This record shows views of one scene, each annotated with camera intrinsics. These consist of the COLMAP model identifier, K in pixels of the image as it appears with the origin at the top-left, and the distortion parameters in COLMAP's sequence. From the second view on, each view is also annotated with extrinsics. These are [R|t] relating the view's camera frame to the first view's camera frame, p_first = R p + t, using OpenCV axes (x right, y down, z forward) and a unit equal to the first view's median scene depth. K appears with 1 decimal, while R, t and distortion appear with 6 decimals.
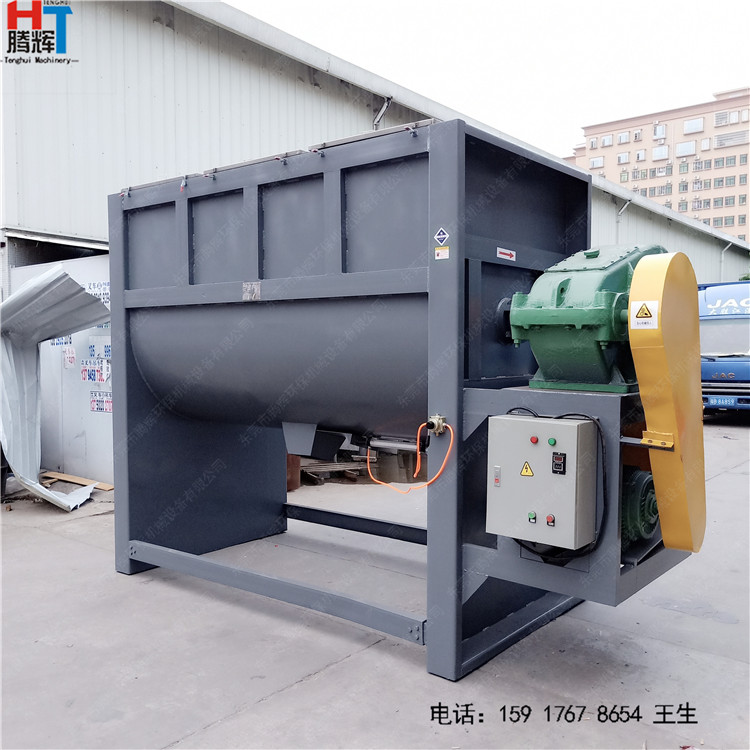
lens RADIAL K [[791.6, 0, 375.0], [0, 791.6, 375.0], [0, 0, 1]] dist [0.037633, 0.013033]
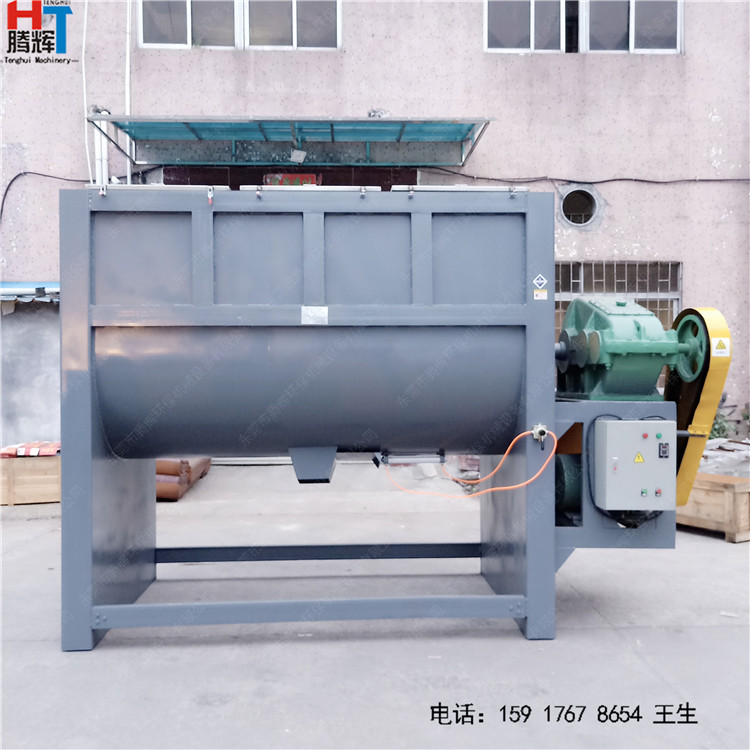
lens RADIAL K [[791.6, 0, 375.0], [0, 791.6, 375.0], [0, 0, 1]] dist [0.037633, 0.013033]
pose [[0.730154, 0.002274, 0.683279, -0.959625], [0.032481, 0.998748, -0.038034, 0.012310], [-0.682511, 0.049965, 0.729166, 0.268488]]
